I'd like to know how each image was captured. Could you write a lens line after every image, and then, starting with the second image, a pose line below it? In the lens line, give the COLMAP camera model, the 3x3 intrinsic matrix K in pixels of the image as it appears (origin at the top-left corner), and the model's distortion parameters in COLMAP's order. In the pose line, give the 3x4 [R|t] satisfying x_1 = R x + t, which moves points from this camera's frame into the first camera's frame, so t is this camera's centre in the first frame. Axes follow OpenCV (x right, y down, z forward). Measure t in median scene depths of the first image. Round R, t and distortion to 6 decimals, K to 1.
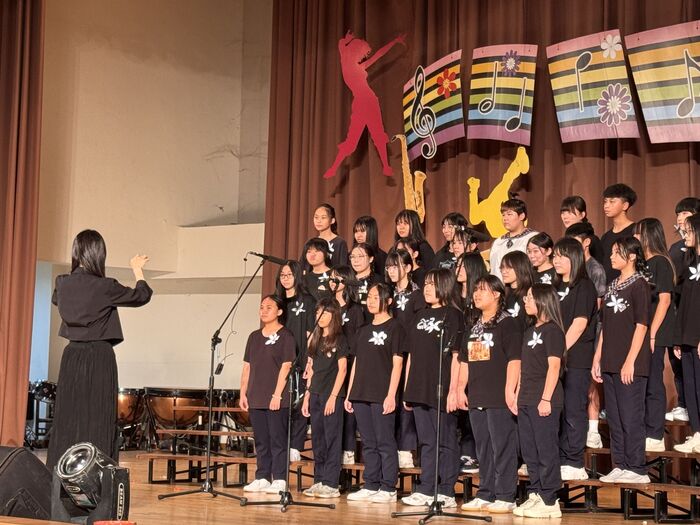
lens RADIAL K [[1651.3, 0, 350.0], [0, 1651.3, 262.5], [0, 0, 1]] dist [0.197112, 0.093740]
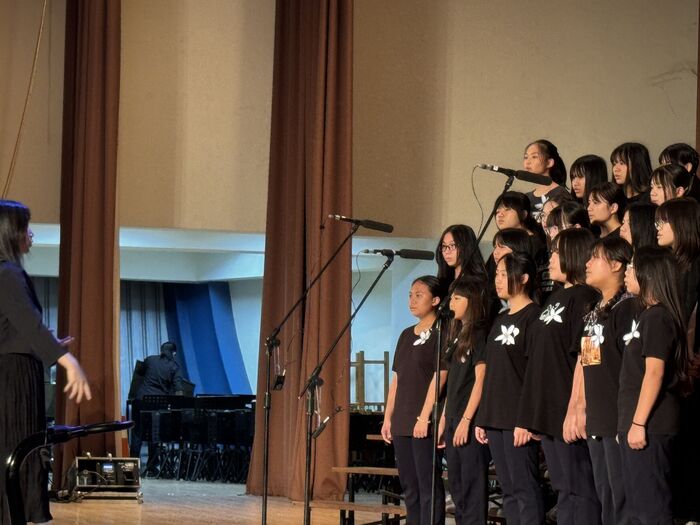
lens RADIAL K [[2208.8, 0, 350.0], [0, 2208.8, 262.5], [0, 0, 1]] dist [0.346741, -3.160299]
pose [[0.917426, -0.035062, -0.396359, 0.245244], [0.039356, 0.999222, 0.002704, 0.008509], [0.395955, -0.018080, 0.918092, 0.103923]]
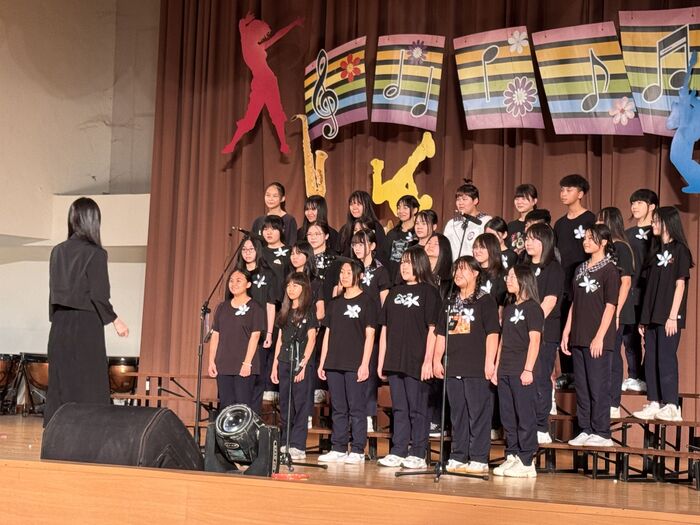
lens RADIAL K [[1651.3, 0, 350.0], [0, 1651.3, 262.5], [0, 0, 1]] dist [0.197112, 0.093740]
pose [[0.987369, 0.023087, 0.156745, -0.116610], [-0.026068, 0.999516, 0.016991, -0.002993], [-0.156277, -0.020862, 0.987493, -0.044133]]
